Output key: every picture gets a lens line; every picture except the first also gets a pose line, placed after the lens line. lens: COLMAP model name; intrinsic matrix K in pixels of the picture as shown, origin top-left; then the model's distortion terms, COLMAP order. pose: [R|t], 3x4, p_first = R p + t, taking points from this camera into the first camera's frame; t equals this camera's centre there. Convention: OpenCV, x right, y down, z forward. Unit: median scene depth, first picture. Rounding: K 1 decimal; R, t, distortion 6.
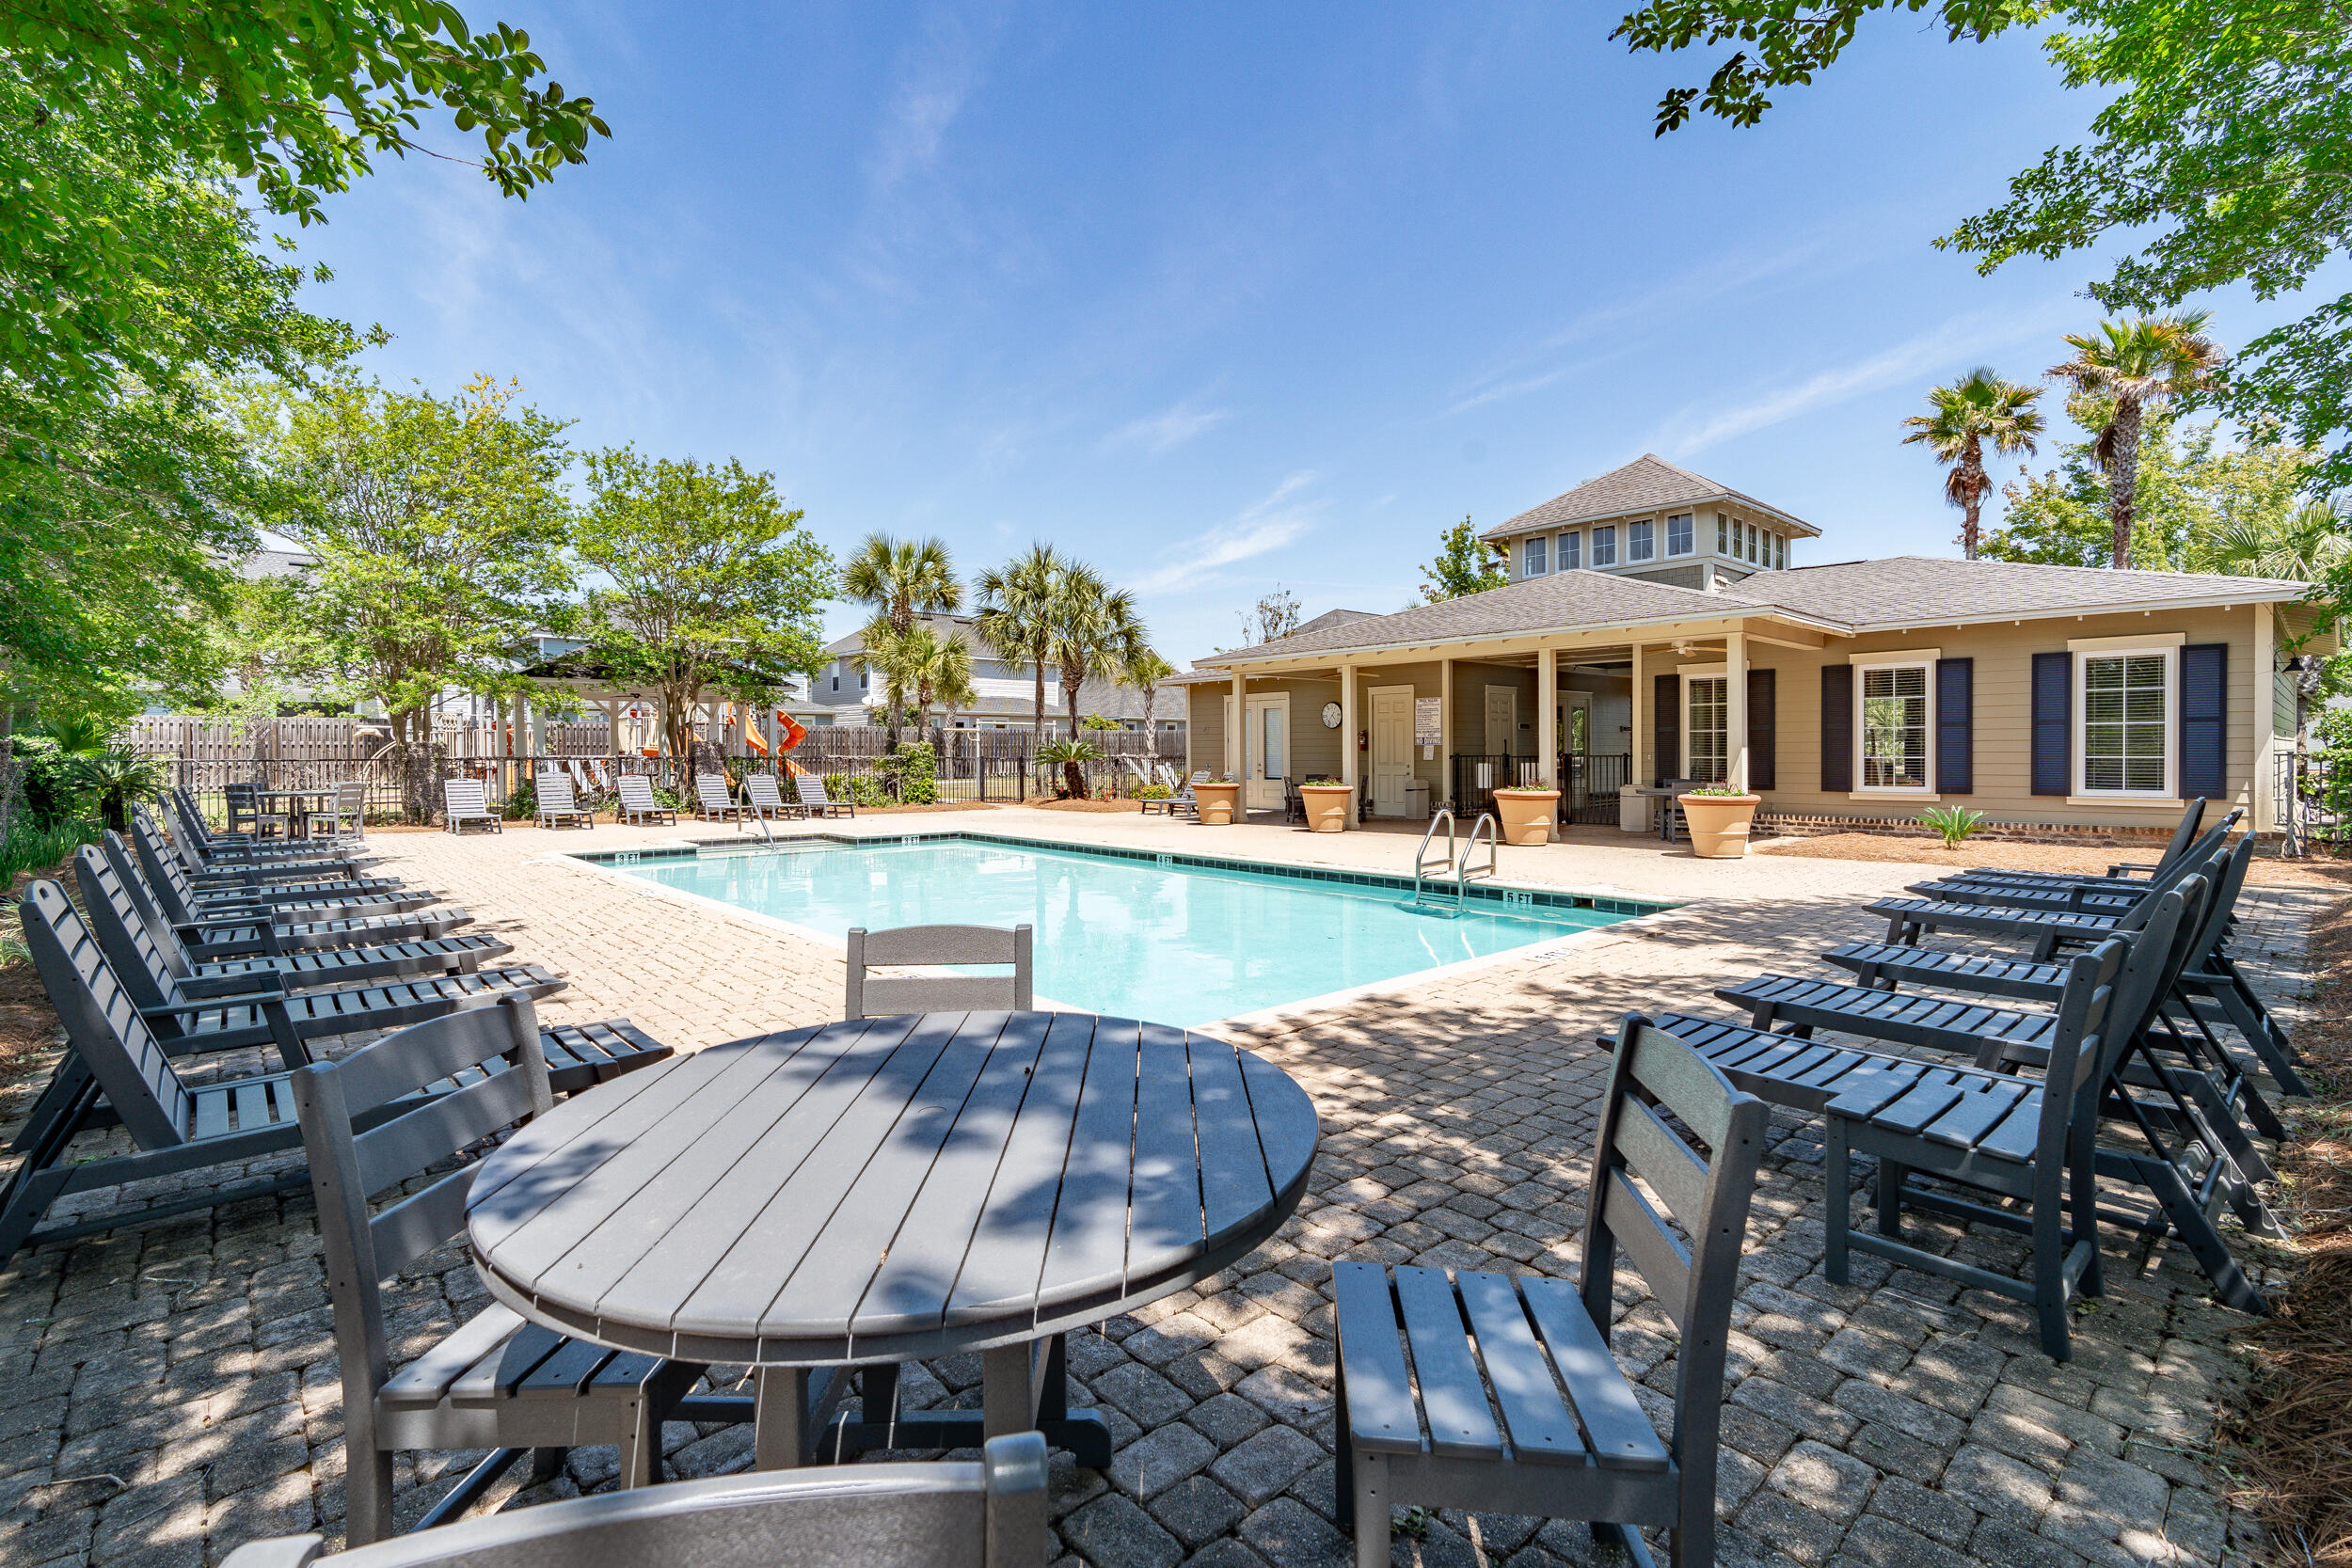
lens RADIAL K [[1070.0, 0, 1176.0], [0, 1070.0, 784.0], [0, 0, 1]] dist [-0.001015, 0.000010]
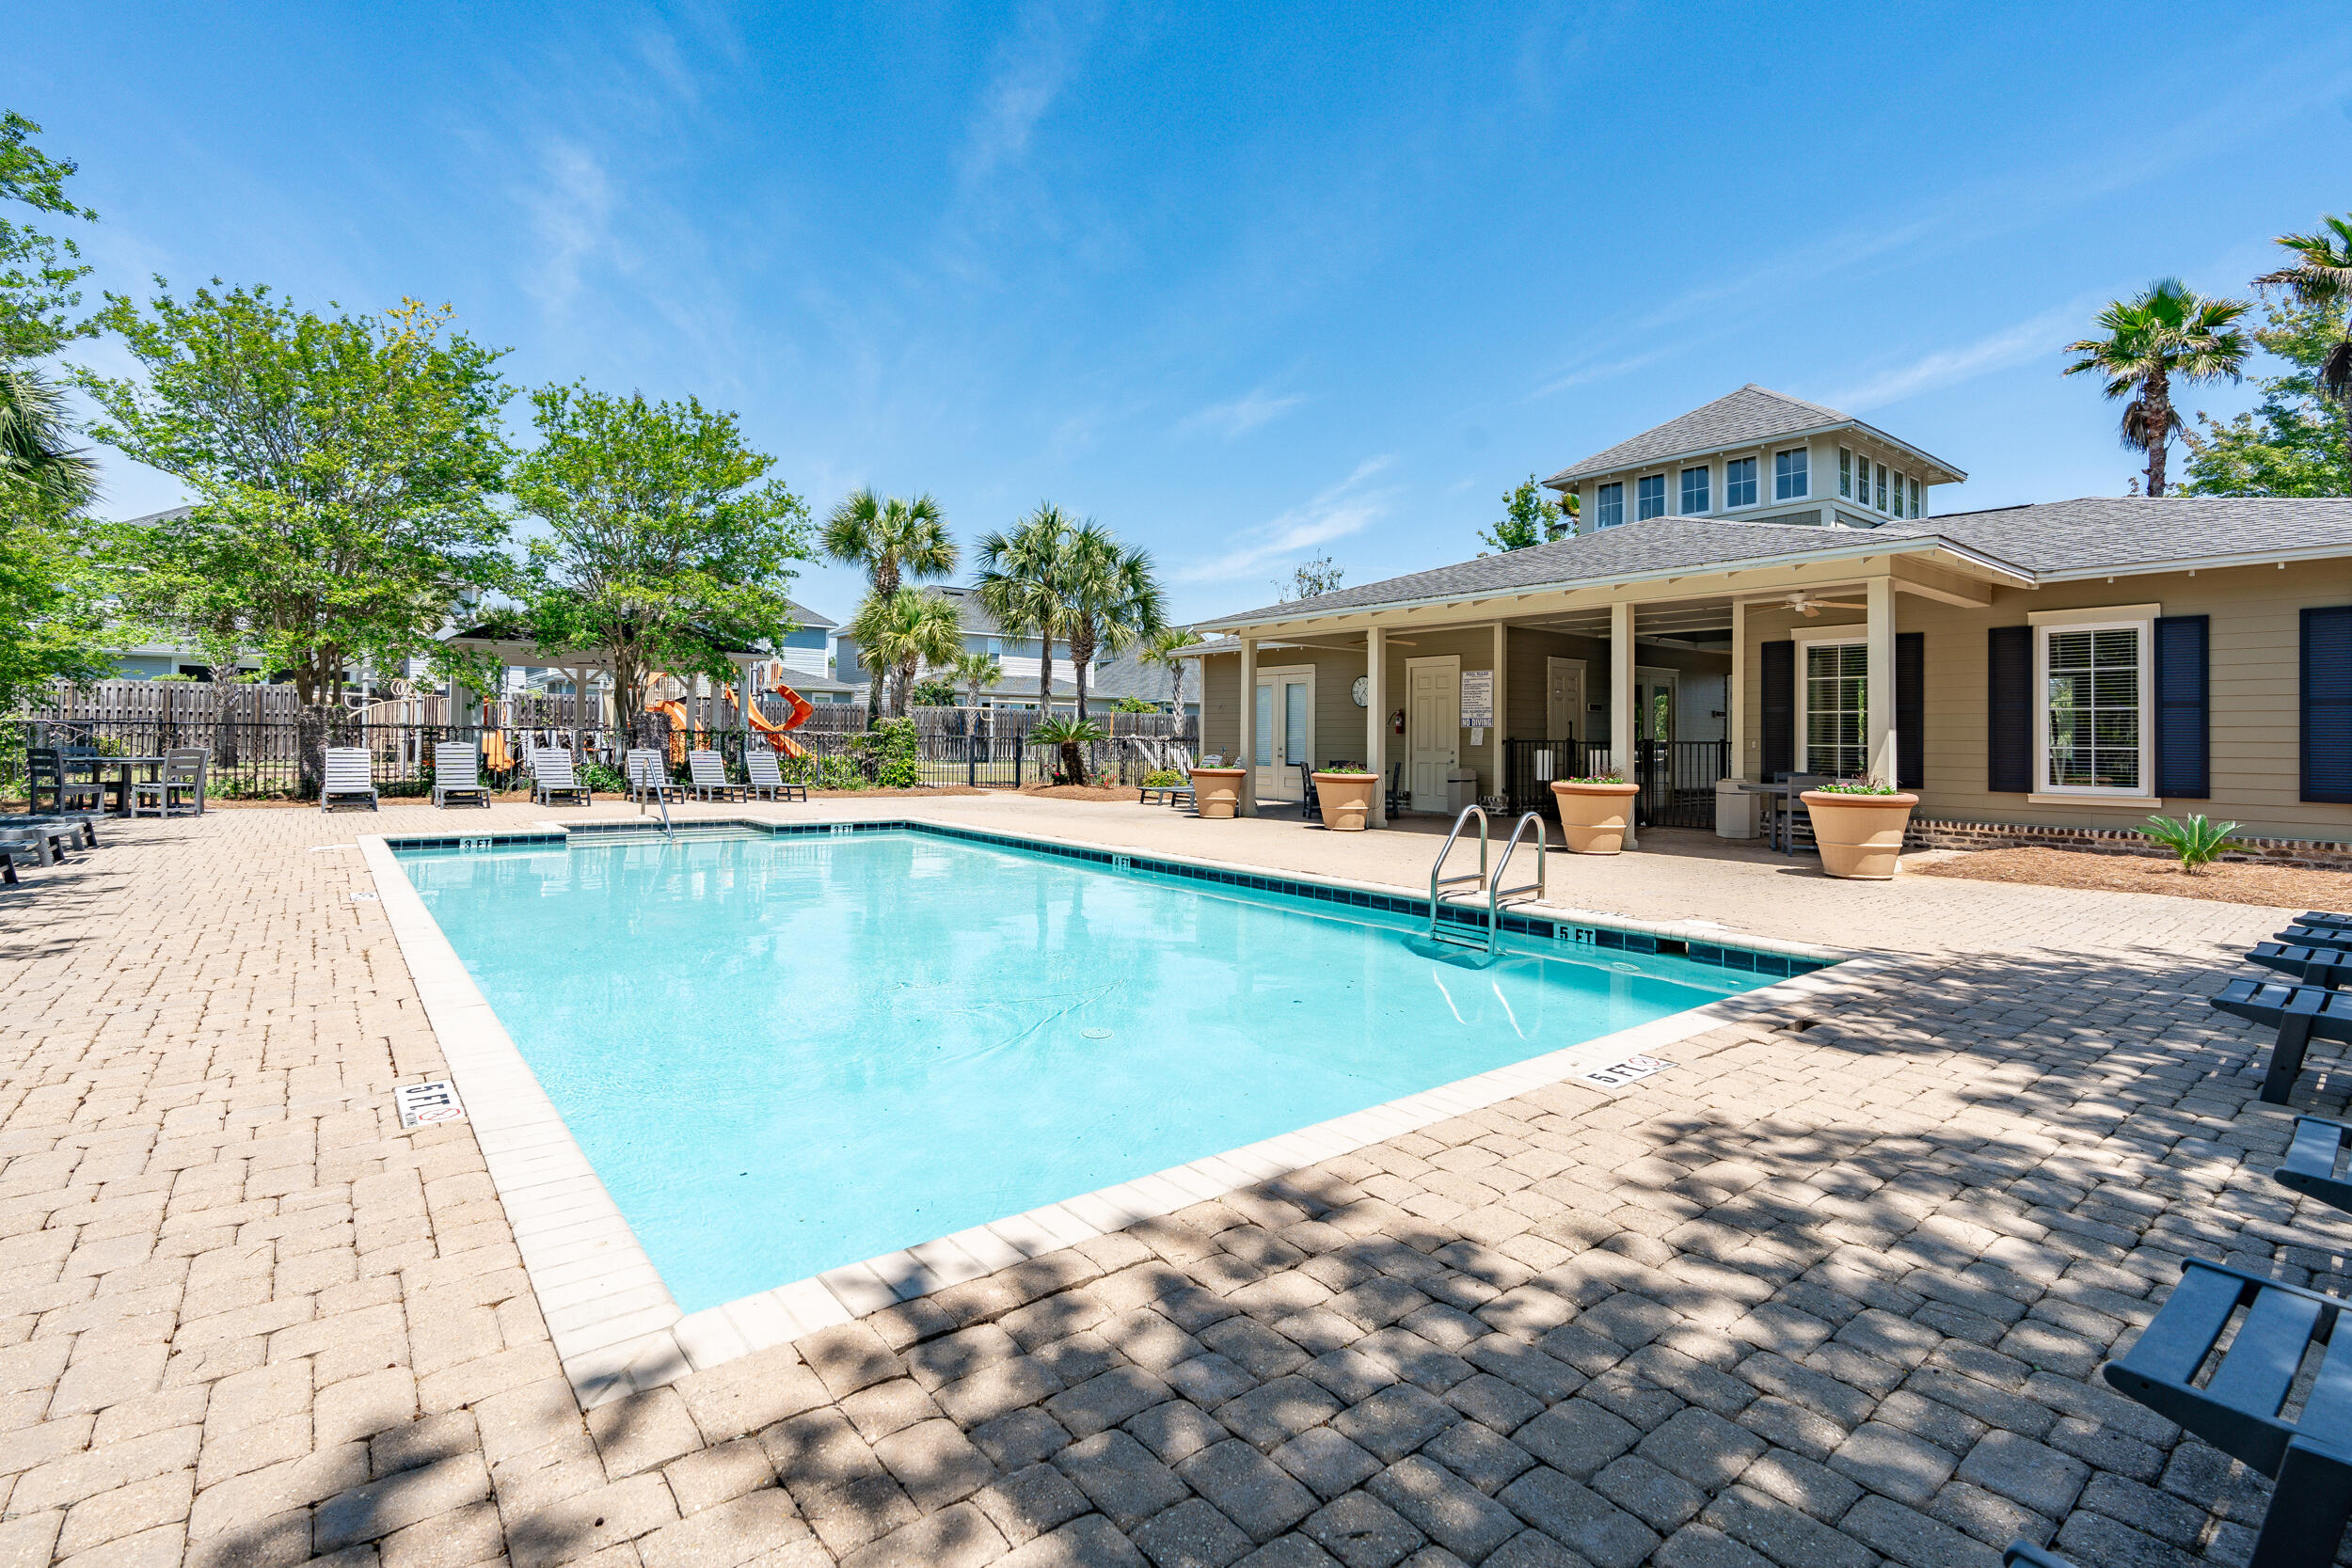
lens RADIAL K [[1082.3, 0, 1170.8], [0, 1082.3, 741.6], [0, 0, 1]] dist [0.000144, -0.000268]
pose [[0.997814, 0.015999, -0.064112, 0.053503], [-0.017881, 0.999423, -0.028883, 0.003247], [0.063613, 0.029966, 0.997525, 0.147911]]
